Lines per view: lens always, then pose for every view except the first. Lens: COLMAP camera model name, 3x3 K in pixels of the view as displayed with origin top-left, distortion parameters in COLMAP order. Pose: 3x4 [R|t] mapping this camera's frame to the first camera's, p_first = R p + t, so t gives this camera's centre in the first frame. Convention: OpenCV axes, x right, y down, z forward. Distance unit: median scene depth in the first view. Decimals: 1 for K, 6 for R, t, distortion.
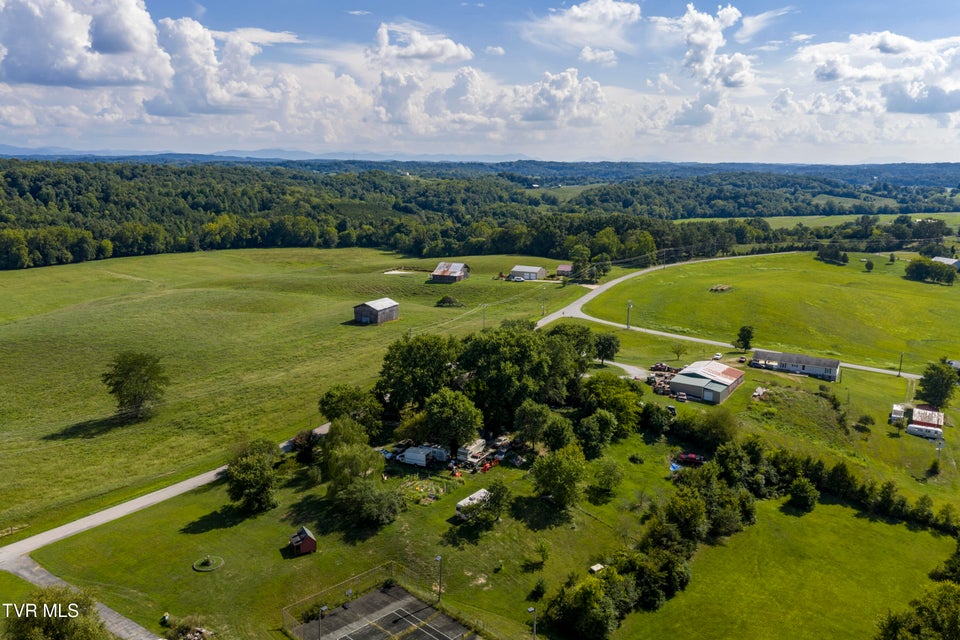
lens RADIAL K [[791.6, 0, 483.1], [0, 791.6, 319.3], [0, 0, 1]] dist [0.005308, -0.005922]
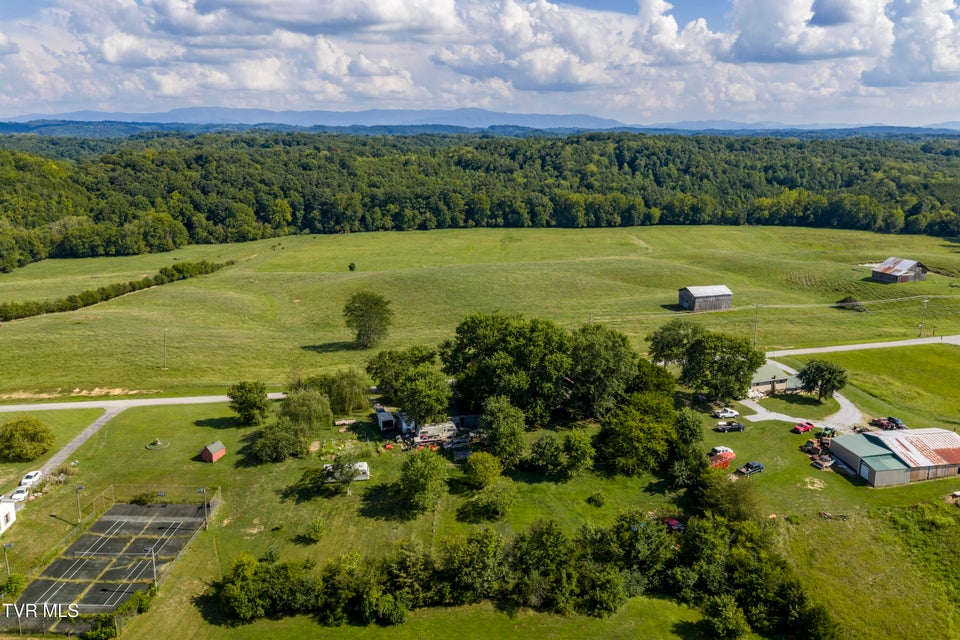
lens RADIAL K [[791.6, 0, 483.1], [0, 791.6, 319.3], [0, 0, 1]] dist [0.005308, -0.005922]
pose [[0.680076, 0.160973, -0.715251, 0.150835], [-0.137980, 0.986267, 0.090773, -0.014603], [0.720040, 0.036957, 0.692948, 0.077684]]
